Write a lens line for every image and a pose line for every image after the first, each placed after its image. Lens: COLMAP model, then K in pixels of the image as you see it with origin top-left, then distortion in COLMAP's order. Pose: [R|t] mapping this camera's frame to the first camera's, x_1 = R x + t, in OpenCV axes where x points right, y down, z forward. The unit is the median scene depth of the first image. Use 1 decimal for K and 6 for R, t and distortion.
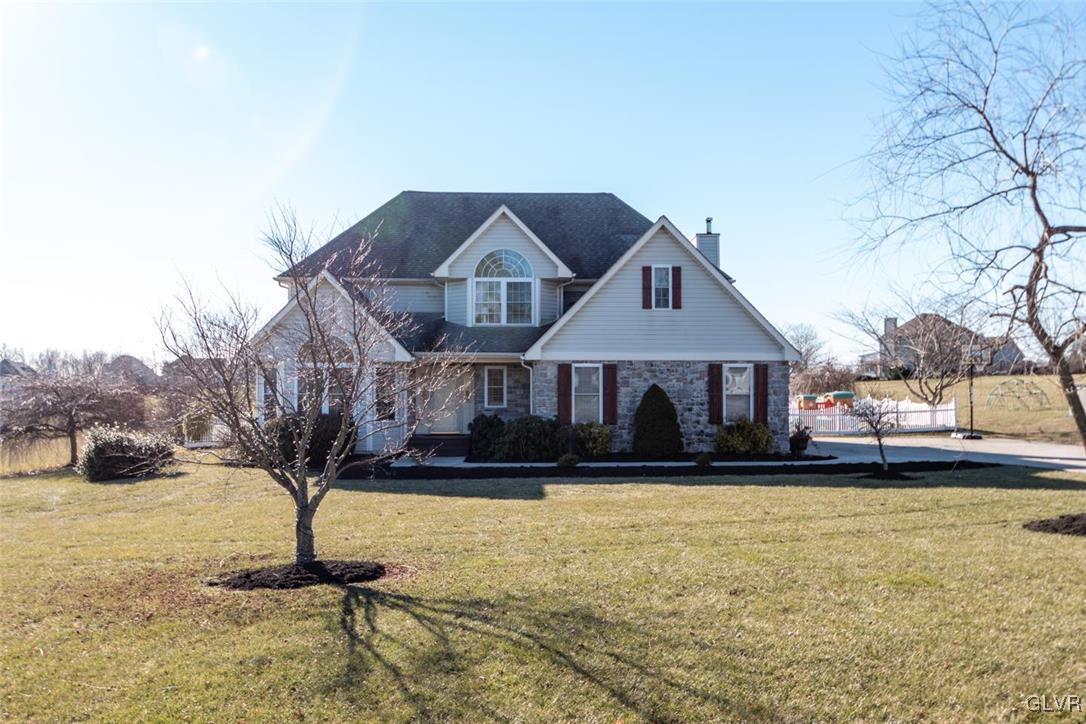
lens RADIAL K [[1041.7, 0, 548.1], [0, 1041.7, 360.0], [0, 0, 1]] dist [-0.003526, 0.000000]
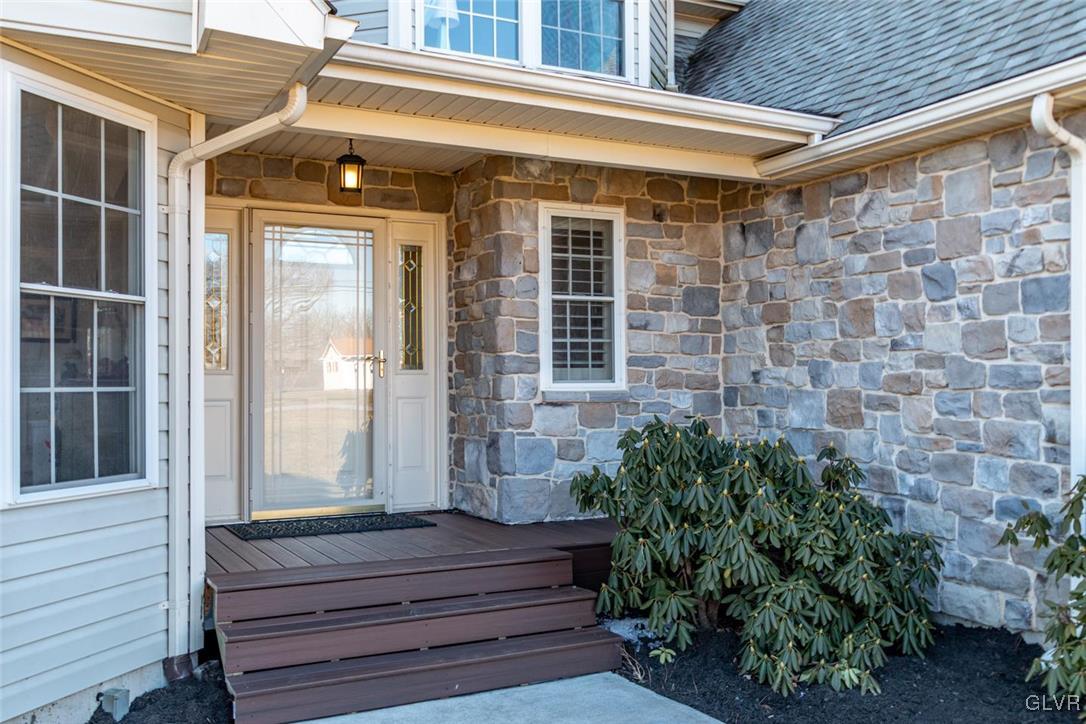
lens RADIAL K [[1041.7, 0, 544.6], [0, 1041.7, 361.8], [0, 0, 1]] dist [-0.003526, 0.000000]
pose [[0.898011, 0.005257, 0.439941, -0.171746], [-0.006471, 0.999978, 0.001260, 0.043128], [-0.439925, -0.003978, 0.898026, 0.884384]]
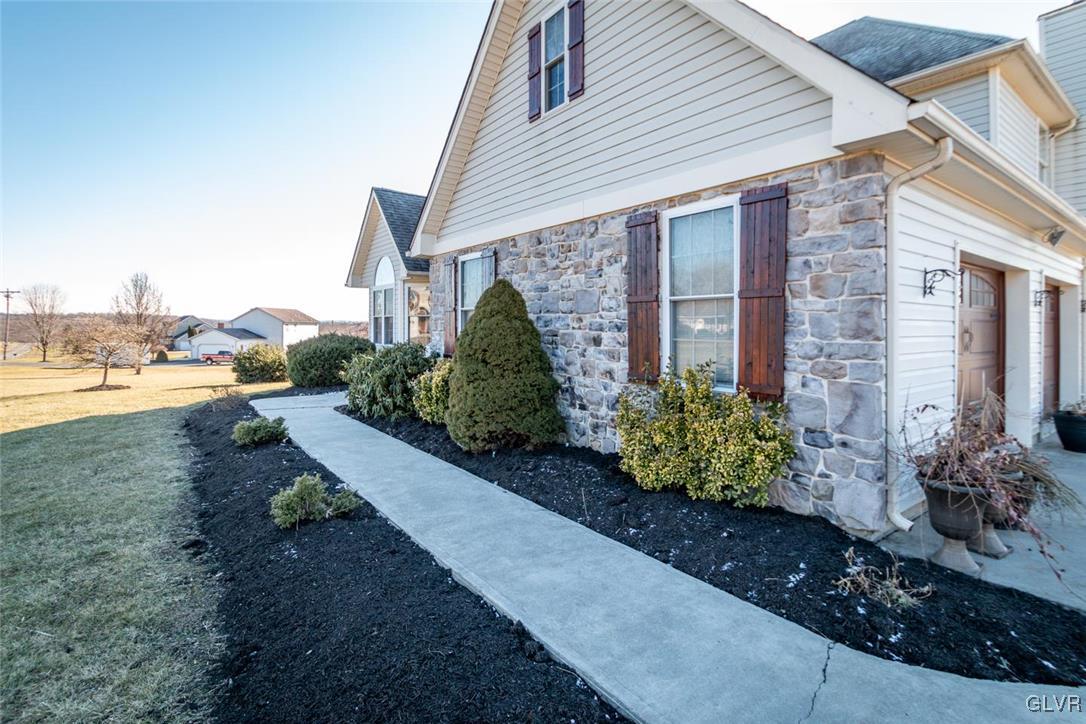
lens RADIAL K [[512.9, 0, 562.0], [0, 512.9, 326.9], [0, 0, 1]] dist [0.001234, -0.001801]
pose [[0.610164, 0.002632, -0.792271, 0.281560], [0.006165, 0.999948, 0.008070, 0.040507], [0.792251, -0.009808, 0.610116, 0.870575]]
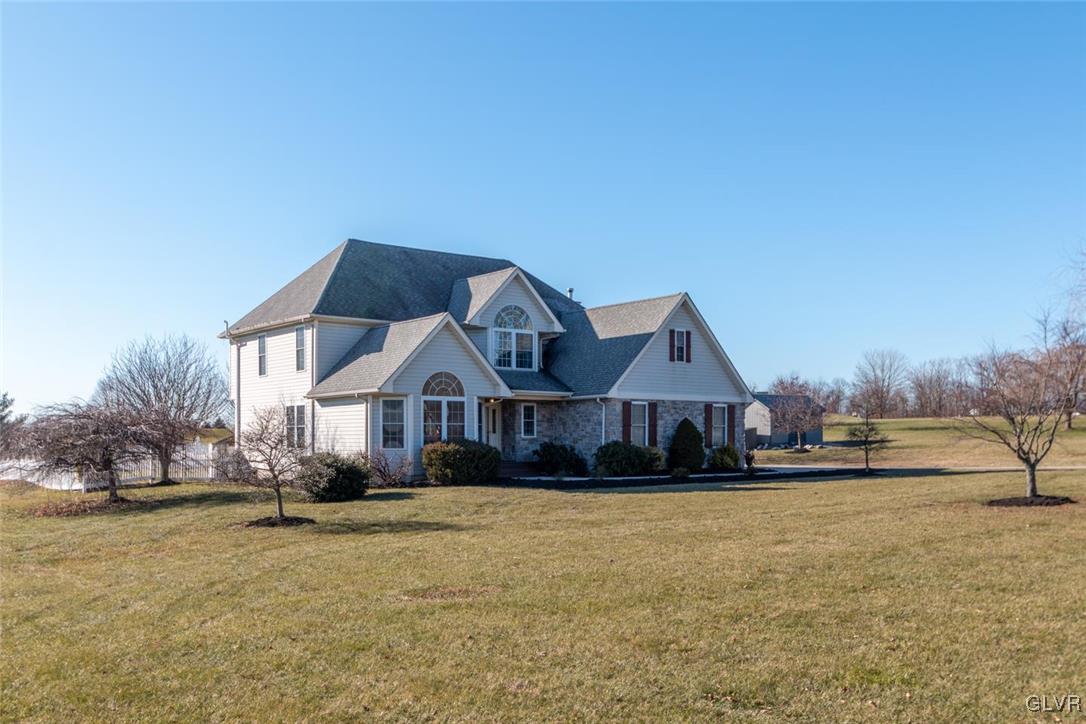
lens RADIAL K [[1123.0, 0, 543.3], [0, 1123.0, 370.0], [0, 0, 1]] dist [0.019309, 0.000000]
pose [[0.803746, 0.037613, 0.593782, -0.885815], [-0.013320, 0.998887, -0.045244, 0.028806], [-0.594823, 0.028455, 0.803353, -0.051570]]
